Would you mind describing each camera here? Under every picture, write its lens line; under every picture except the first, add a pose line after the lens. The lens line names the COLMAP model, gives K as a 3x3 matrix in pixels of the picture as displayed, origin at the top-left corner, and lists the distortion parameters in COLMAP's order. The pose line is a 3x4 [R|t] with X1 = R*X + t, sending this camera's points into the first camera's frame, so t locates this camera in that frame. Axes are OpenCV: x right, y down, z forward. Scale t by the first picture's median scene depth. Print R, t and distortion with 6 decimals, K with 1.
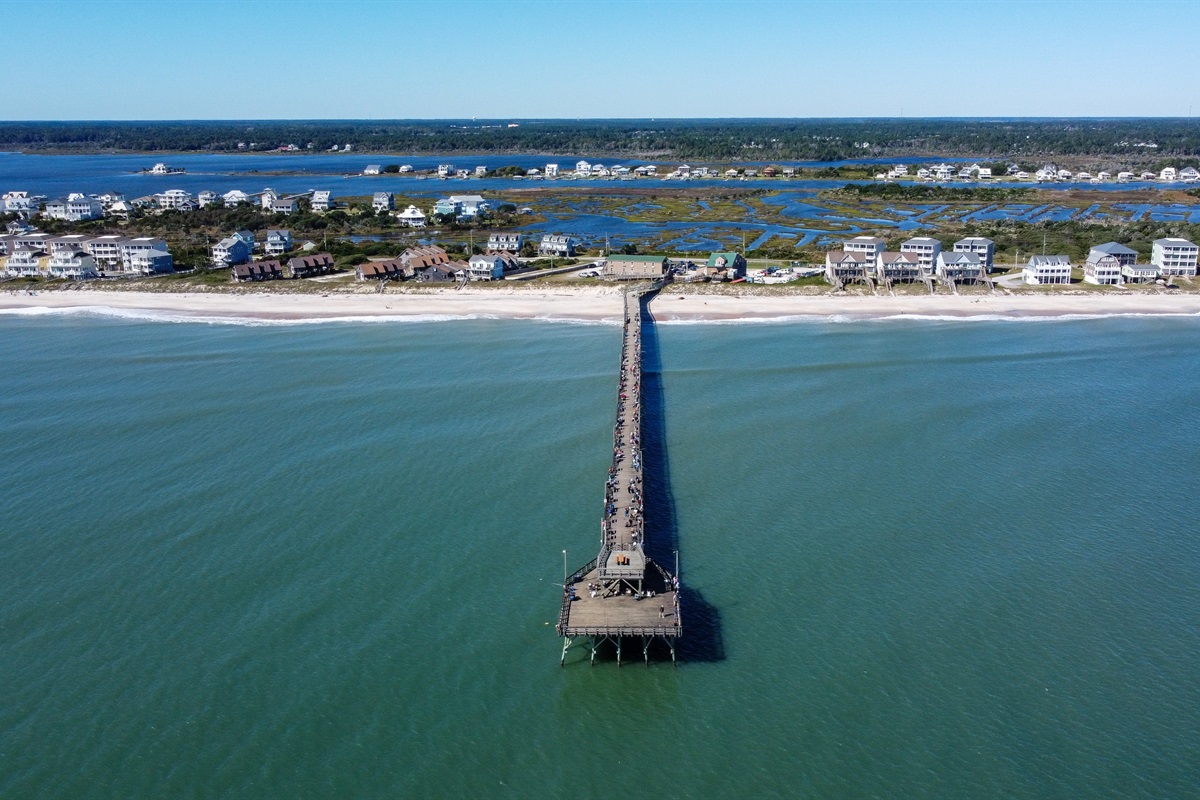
lens RADIAL K [[980.9, 0, 600.0], [0, 980.9, 400.0], [0, 0, 1]] dist [0.009068, -0.010022]
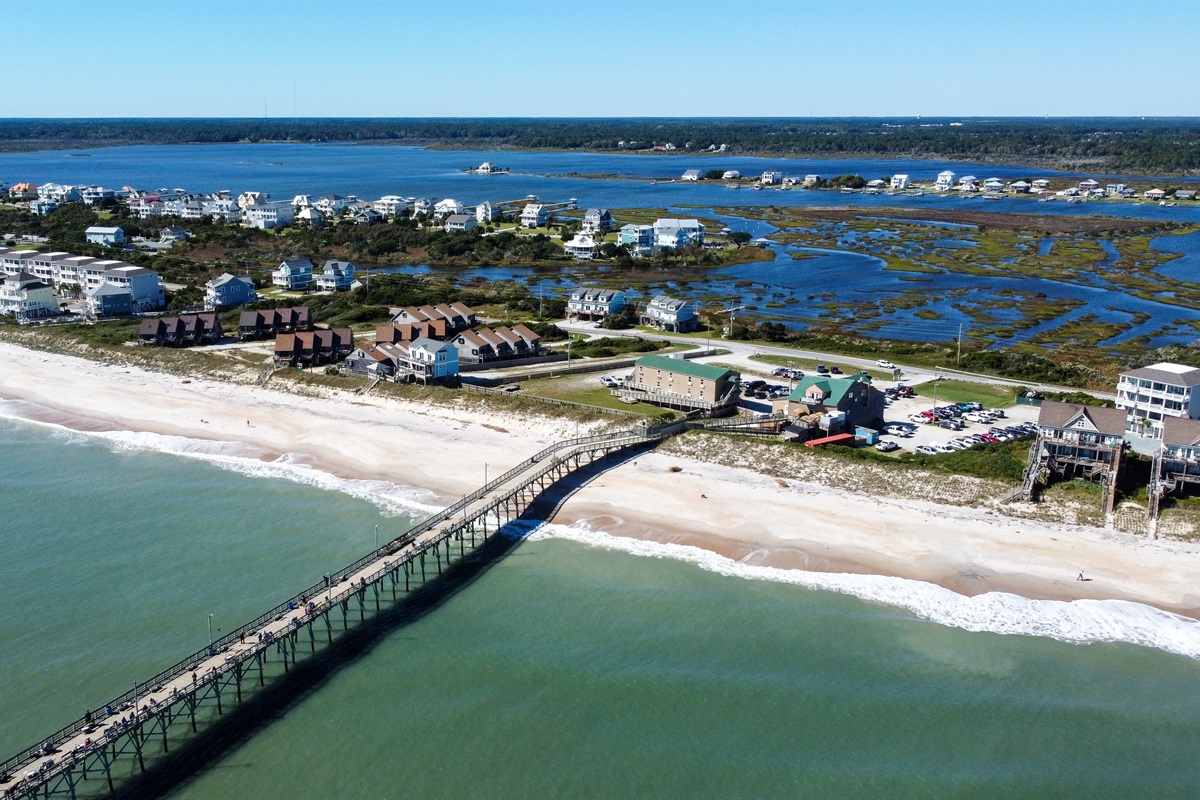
lens RADIAL K [[980.9, 0, 600.0], [0, 980.9, 400.0], [0, 0, 1]] dist [0.009068, -0.010022]
pose [[0.898156, 0.125176, -0.421481, 0.156356], [-0.124127, 0.991811, 0.030049, -0.090511], [0.421791, 0.025328, 0.906339, 0.310706]]
